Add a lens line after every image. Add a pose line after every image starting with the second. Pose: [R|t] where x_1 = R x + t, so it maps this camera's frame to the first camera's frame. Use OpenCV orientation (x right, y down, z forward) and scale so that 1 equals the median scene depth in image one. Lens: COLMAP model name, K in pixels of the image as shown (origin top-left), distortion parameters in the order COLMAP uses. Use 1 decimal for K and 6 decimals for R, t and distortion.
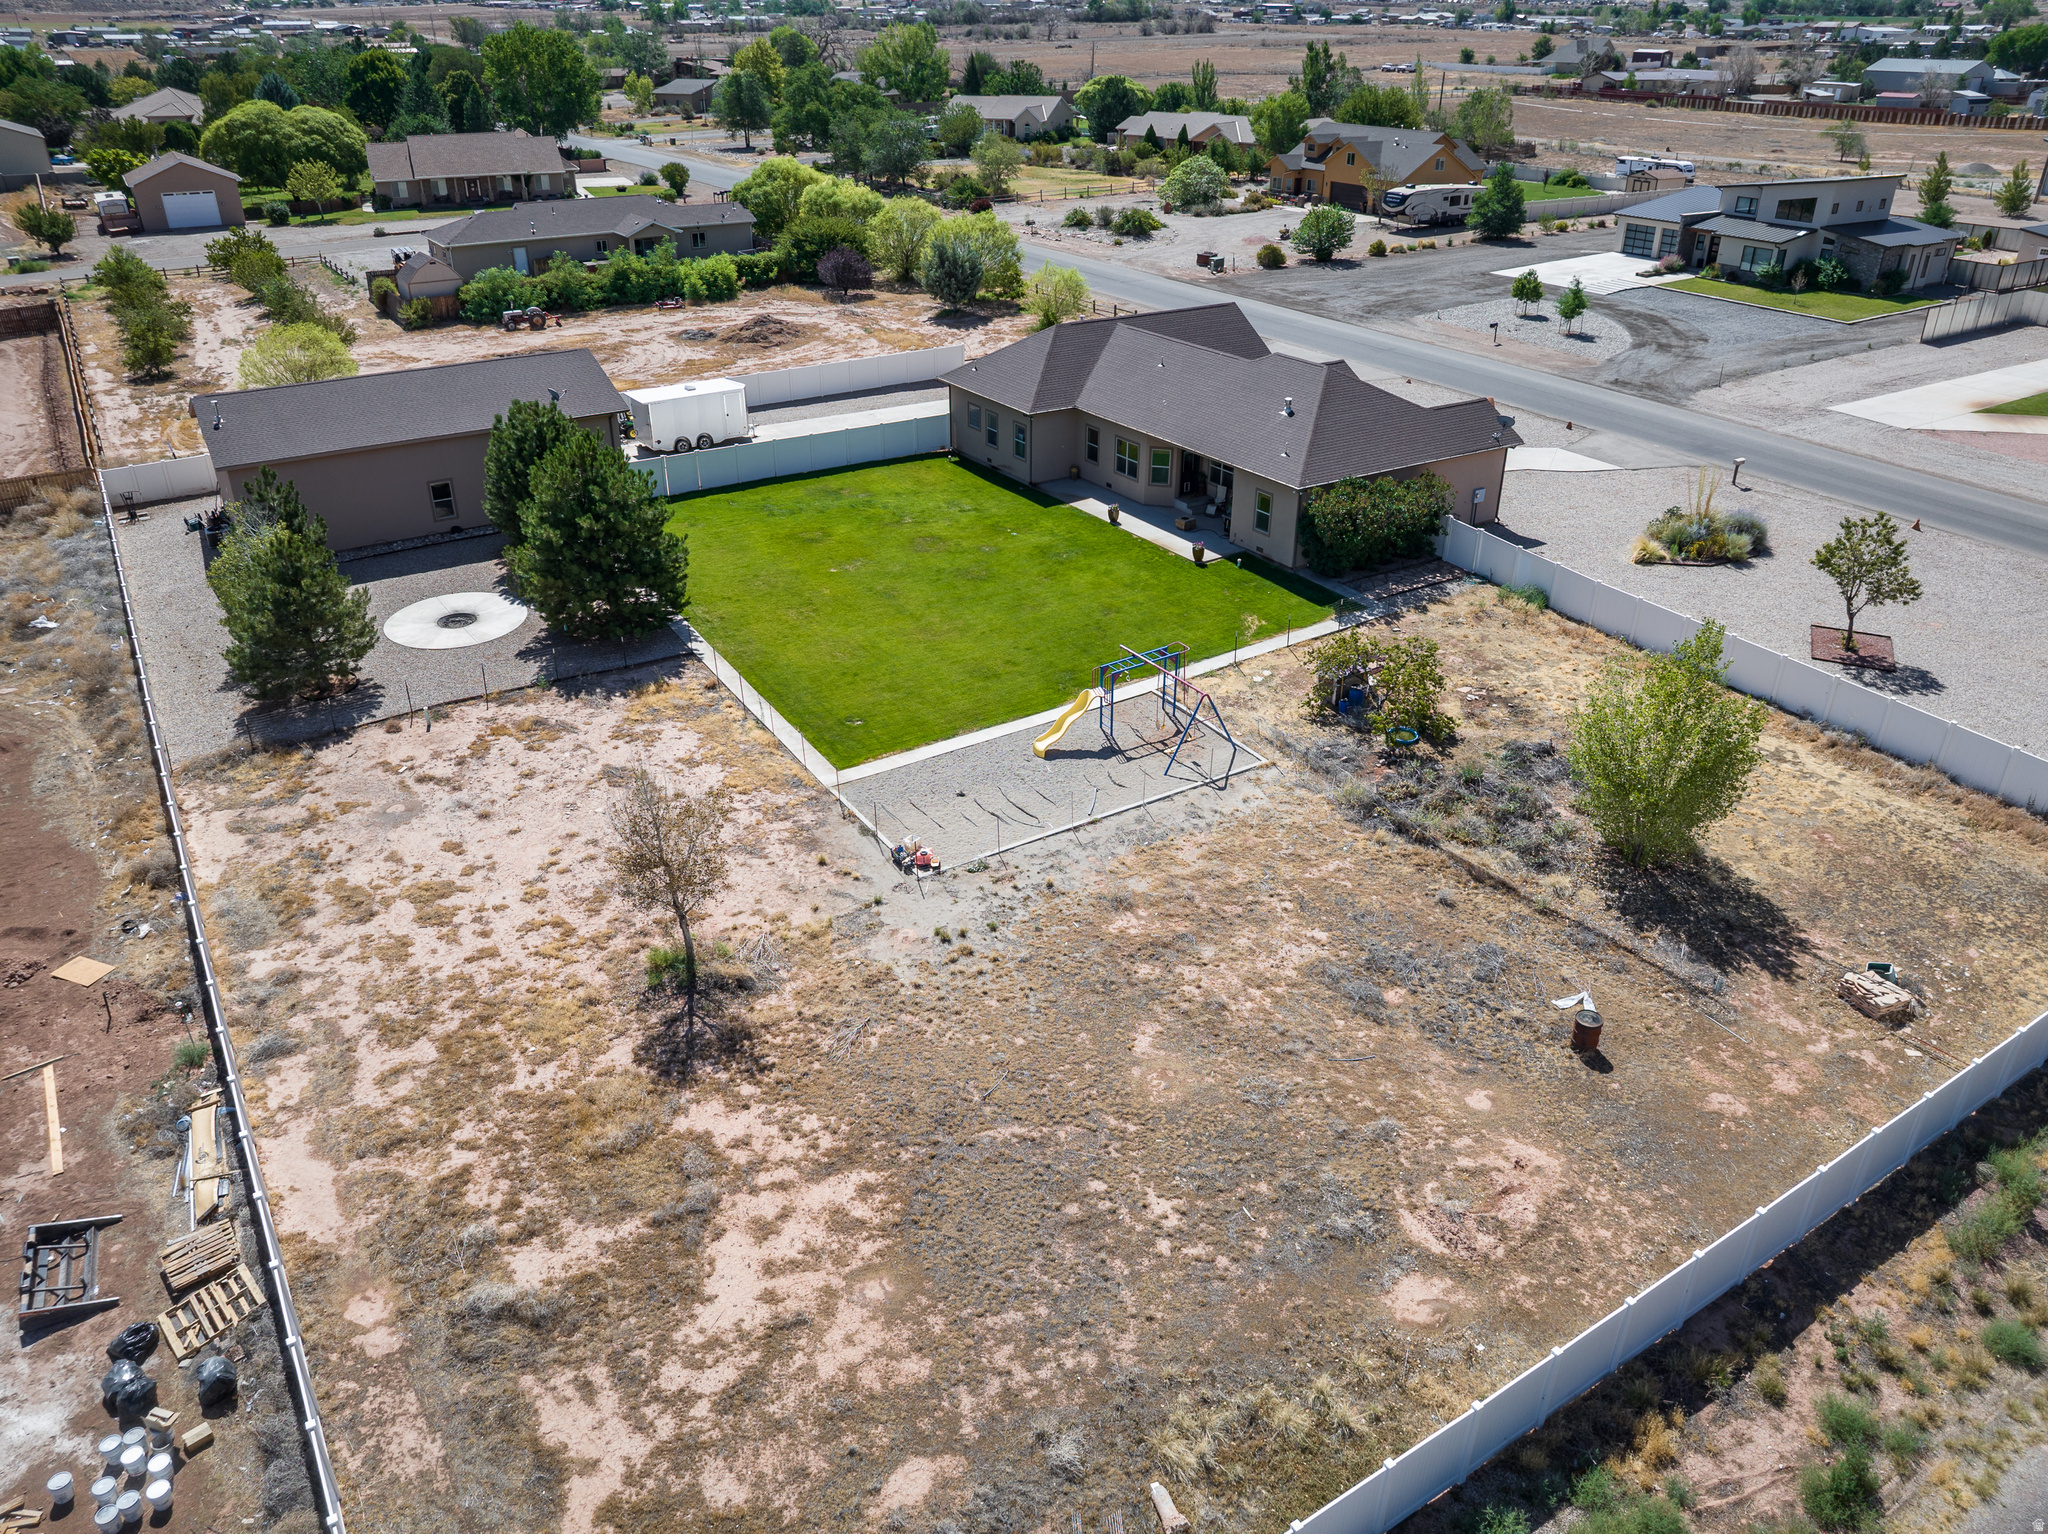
lens RADIAL K [[1477.5, 0, 1020.7], [0, 1477.5, 702.8], [0, 0, 1]] dist [-0.039596, 0.001162]
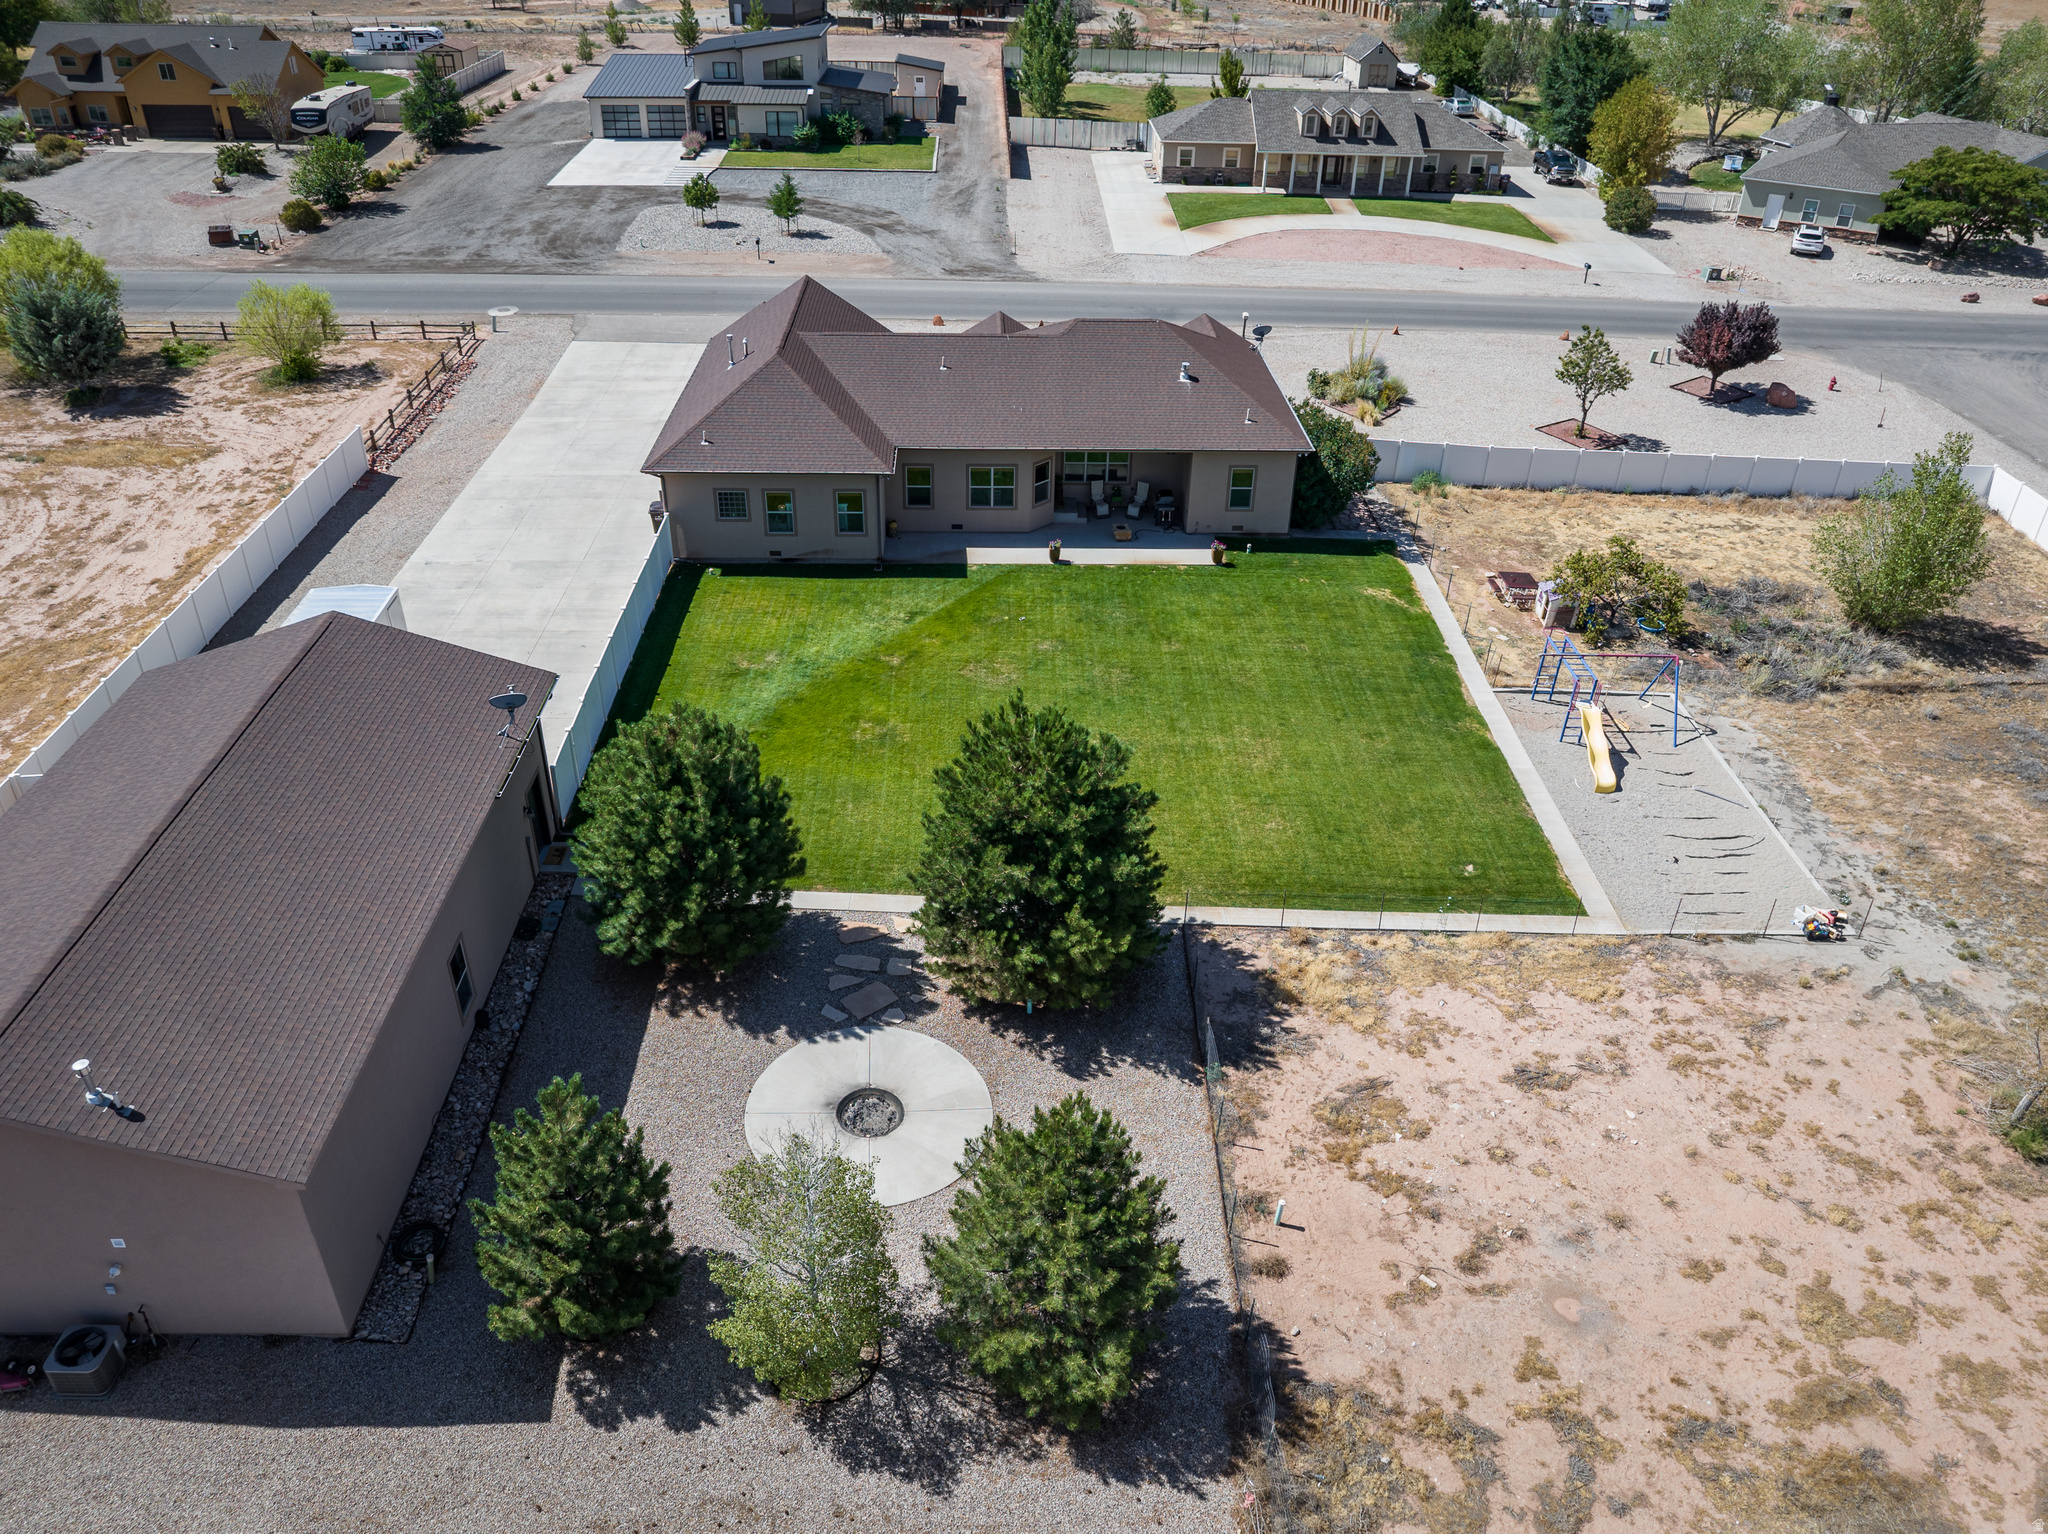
lens RADIAL K [[1493.7, 0, 1024.0], [0, 1493.7, 767.0], [0, 0, 1]] dist [-0.036451, -0.001628]
pose [[0.514531, -0.450040, 0.729878, -0.804046], [0.352085, 0.887017, 0.298726, -0.365034], [-0.781853, 0.103275, 0.614850, 0.673904]]
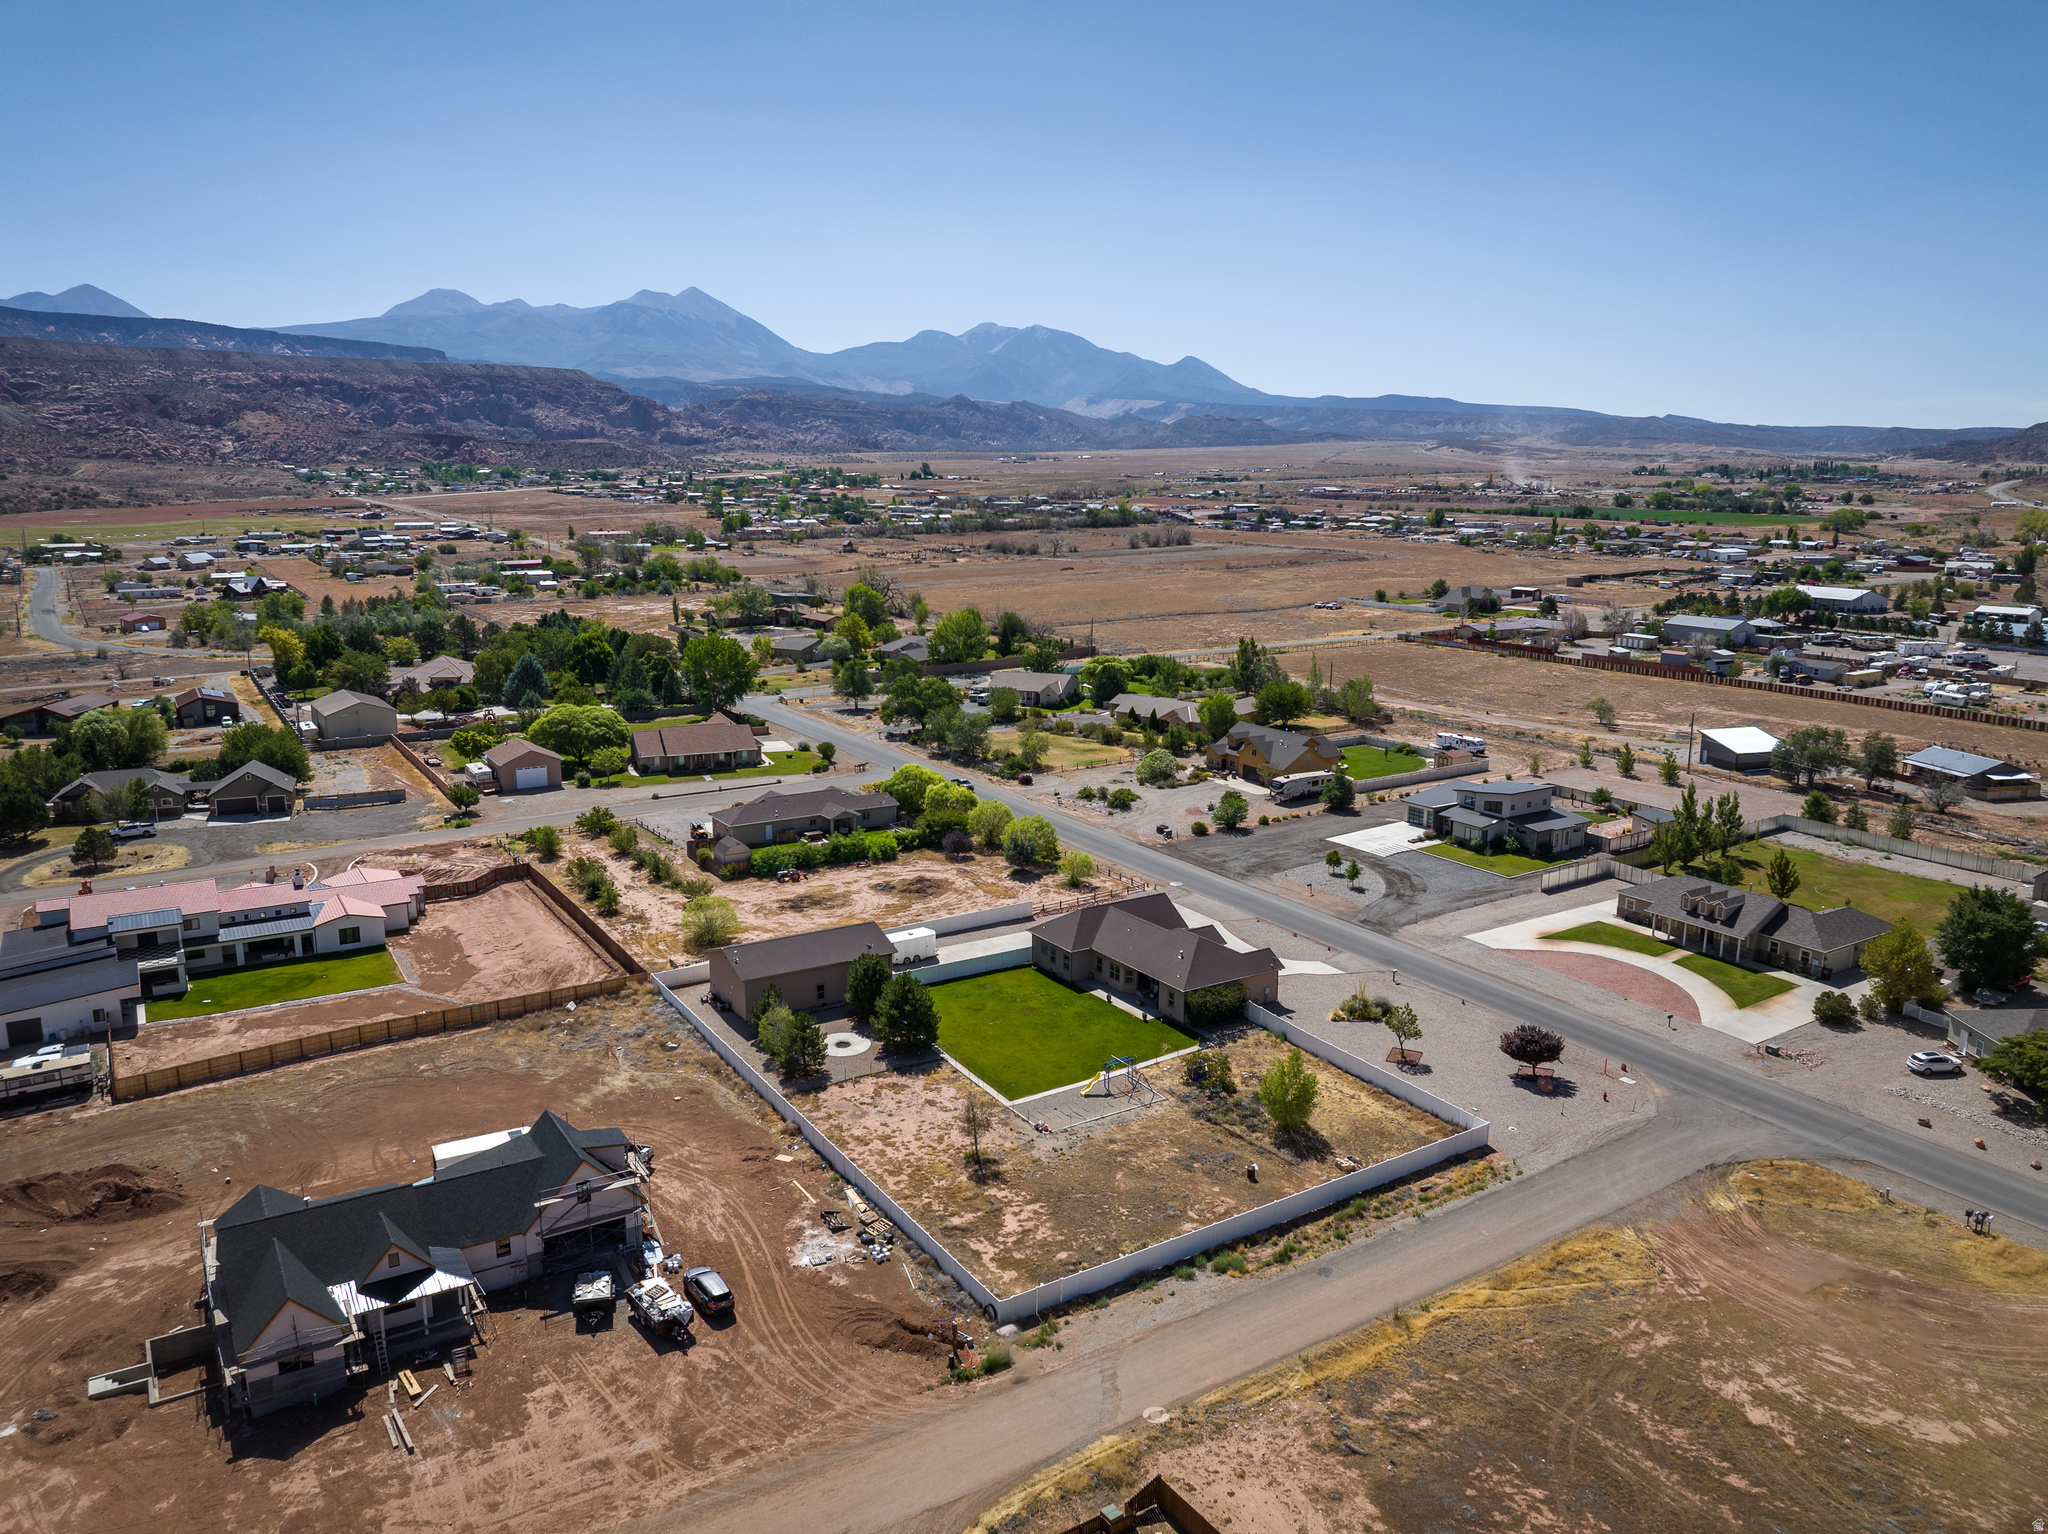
lens RADIAL K [[1445.8, 0, 1018.6], [0, 1445.8, 764.8], [0, 0, 1]] dist [-0.042391, 0.006660]
pose [[0.999995, 0.002269, -0.002106, -0.096415], [-0.002707, 0.971030, -0.238942, 0.074185], [0.001502, 0.238947, 0.971032, -1.658079]]
